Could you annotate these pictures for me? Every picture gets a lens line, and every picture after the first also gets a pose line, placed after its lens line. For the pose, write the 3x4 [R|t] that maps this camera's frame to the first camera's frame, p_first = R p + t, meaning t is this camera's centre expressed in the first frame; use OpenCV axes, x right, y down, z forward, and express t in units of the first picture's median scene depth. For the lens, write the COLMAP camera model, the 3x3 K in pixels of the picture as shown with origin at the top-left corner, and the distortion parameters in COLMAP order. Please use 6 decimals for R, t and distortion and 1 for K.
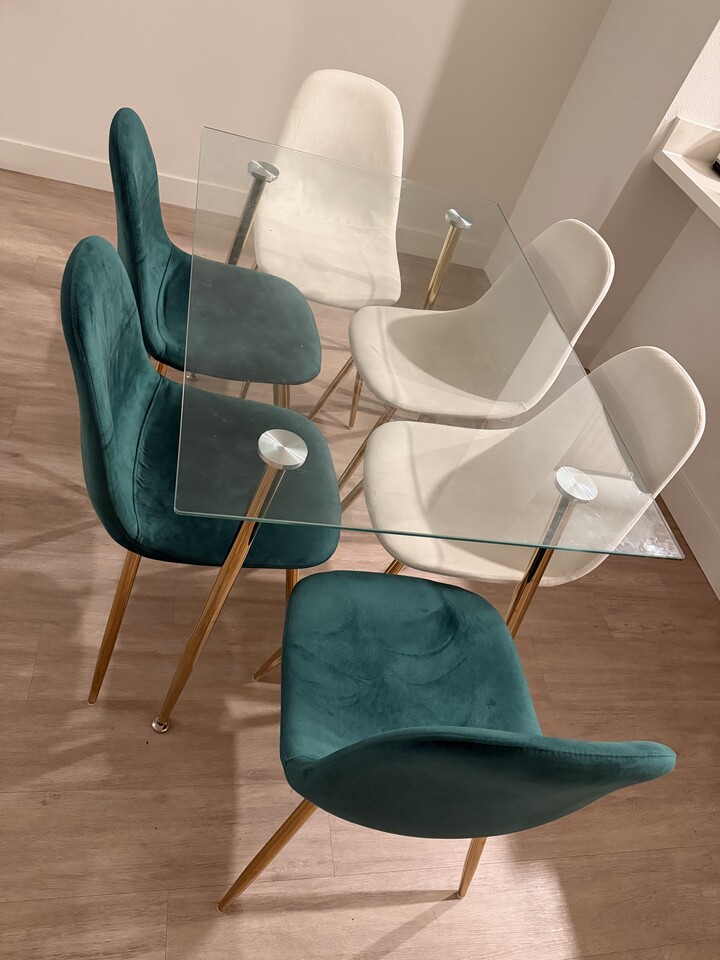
lens RADIAL K [[682.0, 0, 361.0], [0, 682.0, 482.7], [0, 0, 1]] dist [0.009969, -0.020148]
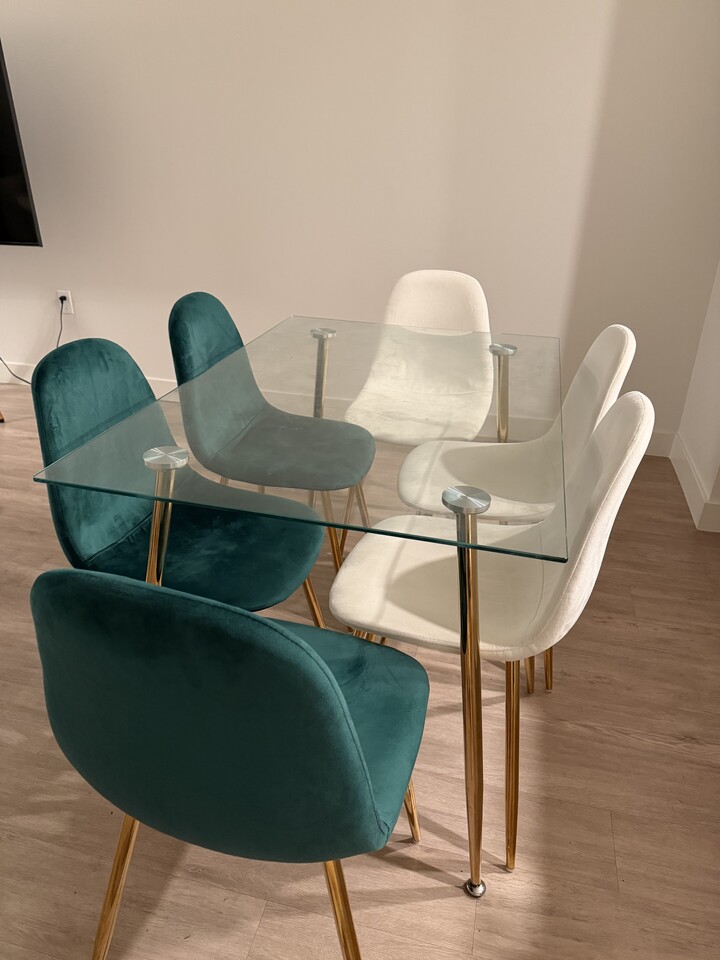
lens RADIAL K [[682.0, 0, 361.0], [0, 682.0, 482.6], [0, 0, 1]] dist [0.009969, -0.020148]
pose [[0.898431, -0.081872, -0.431414, 0.485693], [-0.100659, 0.917904, -0.383822, 0.288339], [0.427421, 0.388264, 0.816433, 0.161221]]
